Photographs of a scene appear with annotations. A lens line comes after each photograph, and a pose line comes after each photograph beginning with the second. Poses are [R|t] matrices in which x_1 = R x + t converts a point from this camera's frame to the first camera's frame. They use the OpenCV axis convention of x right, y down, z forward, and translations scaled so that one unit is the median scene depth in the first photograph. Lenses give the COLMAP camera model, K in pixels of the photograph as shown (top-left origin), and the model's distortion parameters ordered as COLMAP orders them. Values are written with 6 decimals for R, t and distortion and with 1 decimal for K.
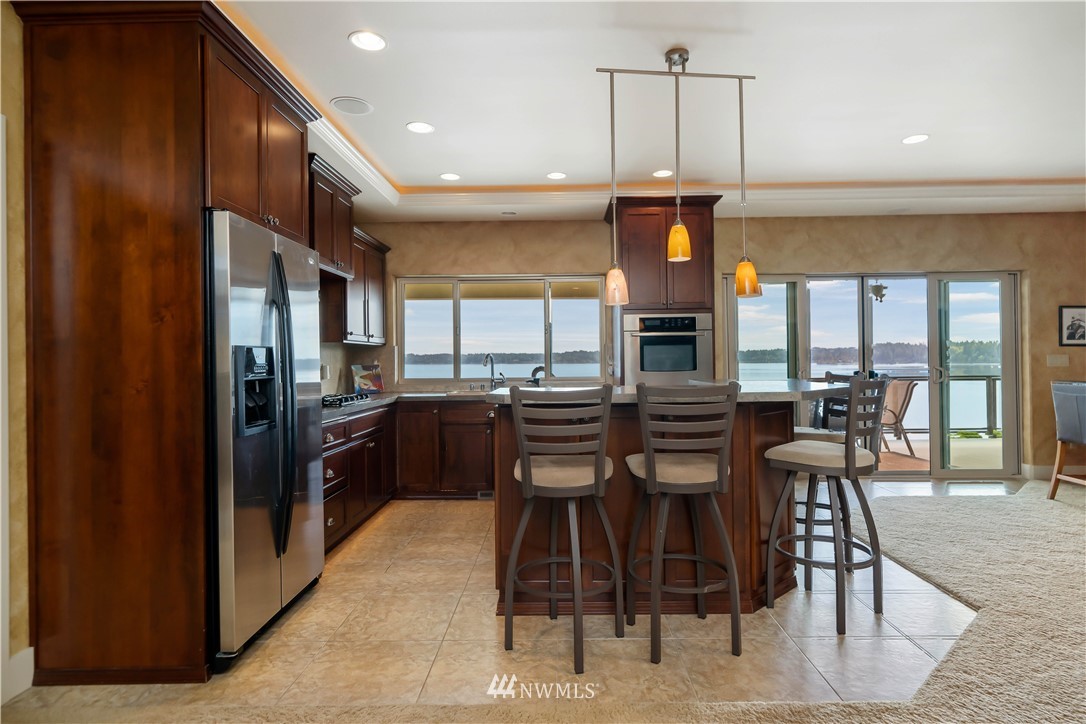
lens RADIAL K [[606.3, 0, 564.3], [0, 606.3, 363.7], [0, 0, 1]] dist [0.025873, -0.000197]
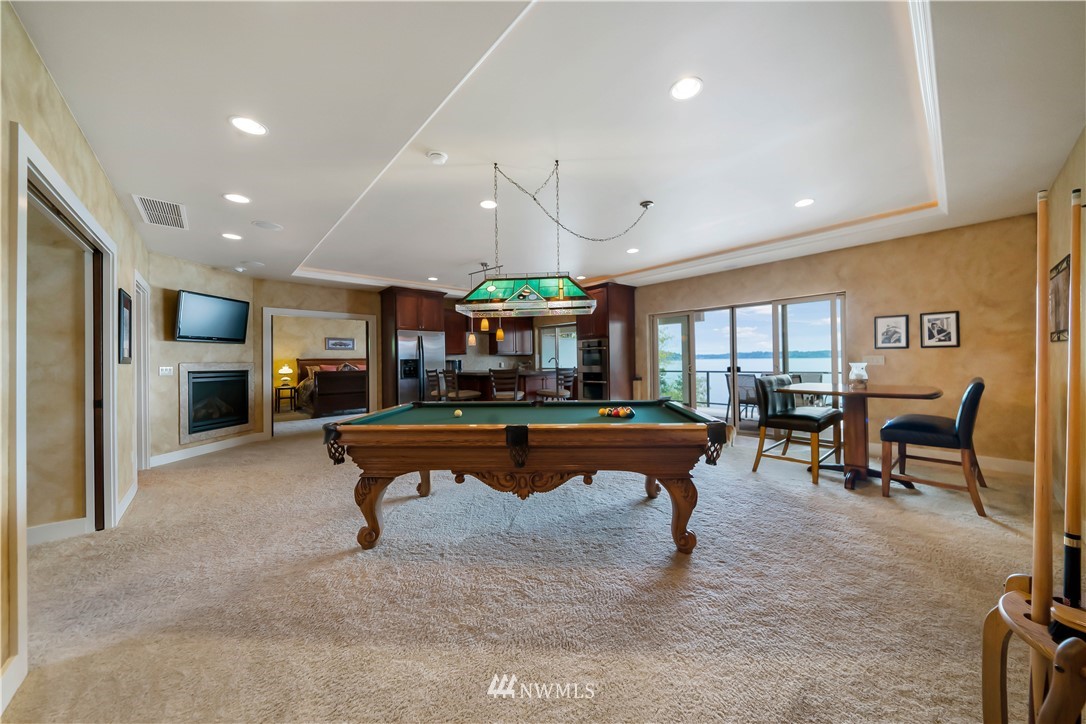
lens RADIAL K [[378.9, 0, 546.1], [0, 378.9, 348.4], [0, 0, 1]] dist [-0.000778, -0.000018]
pose [[0.662502, -0.024776, -0.748650, 0.937417], [0.005721, 0.999591, -0.028018, -0.011474], [0.749038, 0.014279, 0.662373, -0.017087]]
